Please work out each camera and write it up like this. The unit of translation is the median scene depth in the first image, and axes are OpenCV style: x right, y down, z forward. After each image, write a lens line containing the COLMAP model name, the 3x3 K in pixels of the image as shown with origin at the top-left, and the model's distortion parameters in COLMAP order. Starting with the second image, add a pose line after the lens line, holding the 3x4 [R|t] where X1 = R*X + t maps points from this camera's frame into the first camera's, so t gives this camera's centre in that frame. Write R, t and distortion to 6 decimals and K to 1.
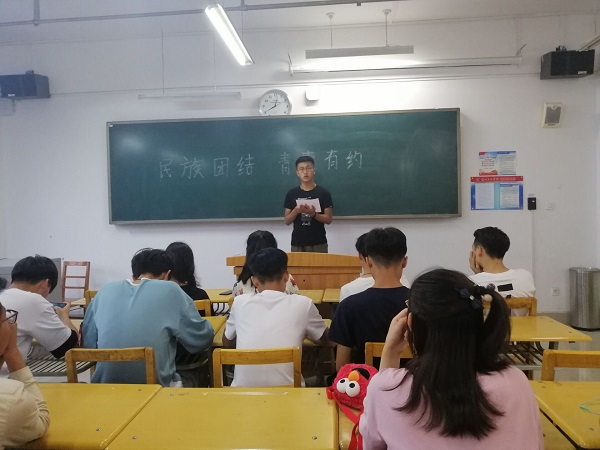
lens RADIAL K [[435.4, 0, 296.7], [0, 435.4, 222.9], [0, 0, 1]] dist [-0.030104, 0.007726]
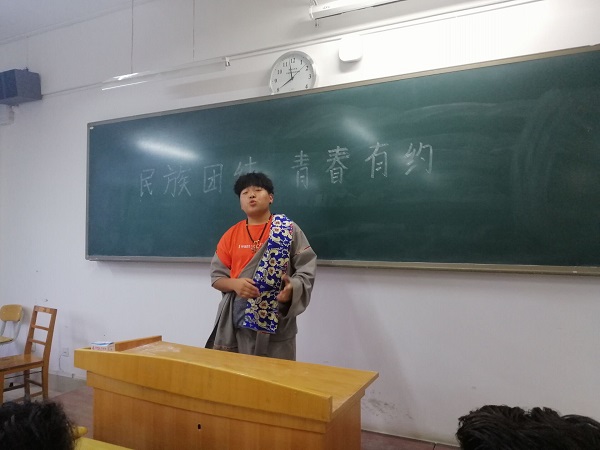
lens RADIAL K [[435.4, 0, 302.1], [0, 435.4, 227.5], [0, 0, 1]] dist [-0.030104, 0.007726]
pose [[0.943908, 0.012191, -0.329984, 0.170195], [-0.027081, 0.998810, -0.040565, -0.032608], [0.329096, 0.047226, 0.943115, 0.435745]]
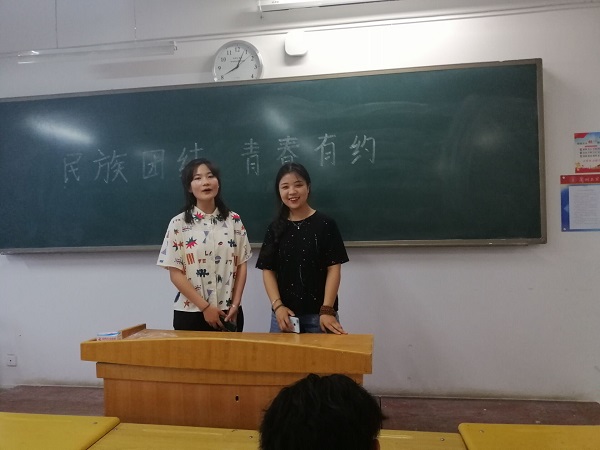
lens RADIAL K [[435.4, 0, 301.3], [0, 435.4, 227.0], [0, 0, 1]] dist [-0.030104, 0.007726]
pose [[0.998783, -0.003883, -0.049160, 0.073776], [0.003271, 0.999916, -0.012519, -0.028643], [0.049205, 0.012342, 0.998712, 0.381418]]
